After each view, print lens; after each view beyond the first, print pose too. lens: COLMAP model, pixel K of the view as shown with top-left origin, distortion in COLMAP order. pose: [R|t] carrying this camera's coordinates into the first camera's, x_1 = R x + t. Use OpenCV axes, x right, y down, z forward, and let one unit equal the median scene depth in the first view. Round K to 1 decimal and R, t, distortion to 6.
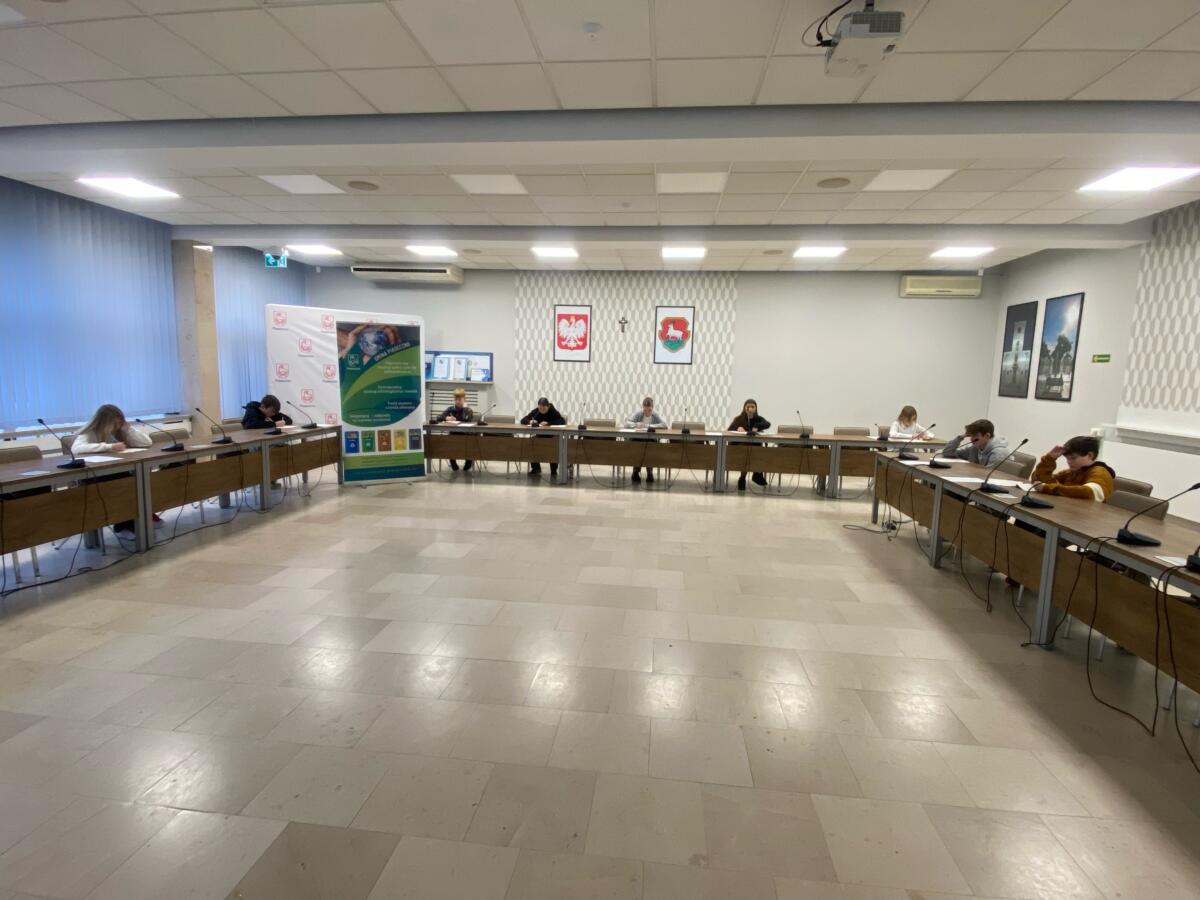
lens RADIAL K [[593.6, 0, 603.0], [0, 593.6, 454.5], [0, 0, 1]] dist [0.043484, -0.041886]
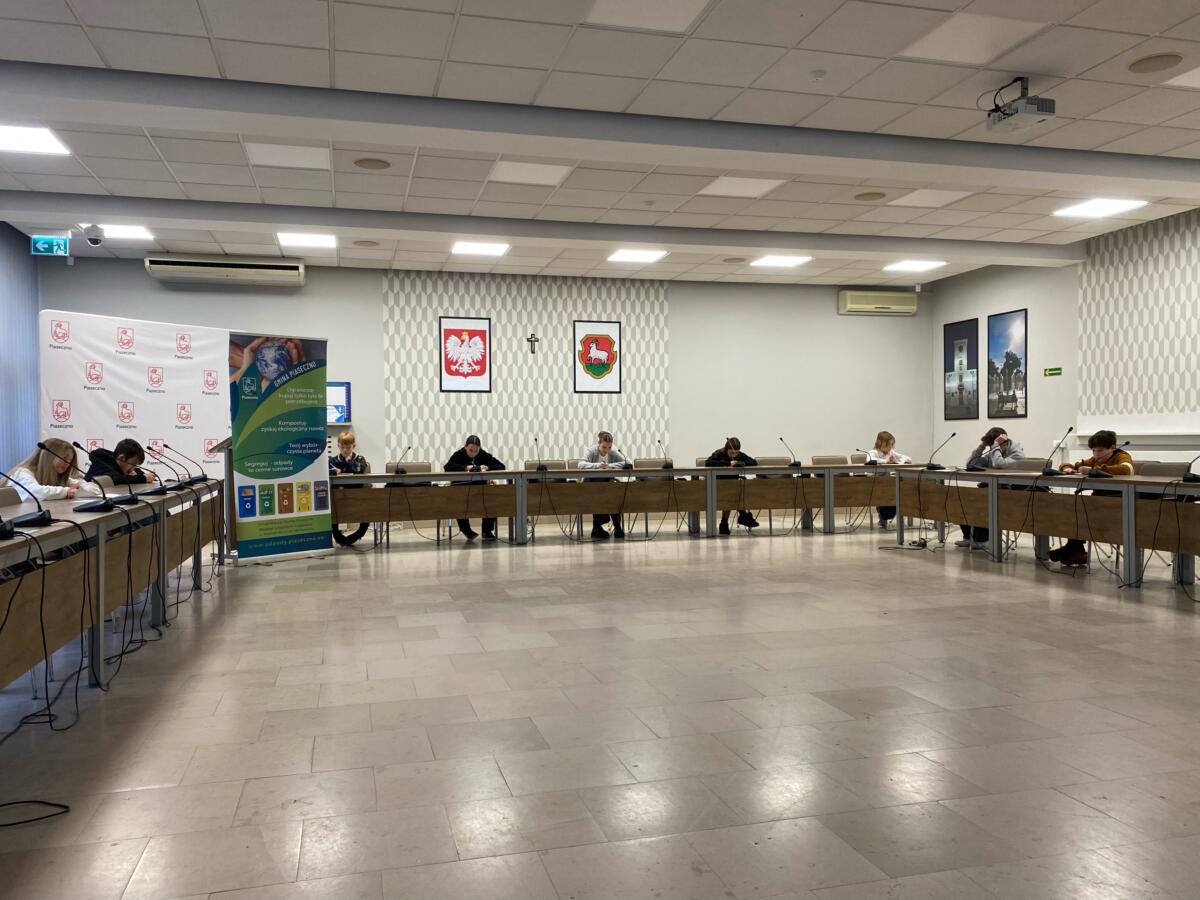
lens RADIAL K [[950.6, 0, 624.0], [0, 950.6, 449.6], [0, 0, 1]] dist [0.080292, -0.177583]
pose [[0.926737, -0.039491, 0.373629, -0.376042], [0.085417, 0.990565, -0.107167, 0.067925], [-0.365872, 0.131230, 0.921367, -0.177800]]
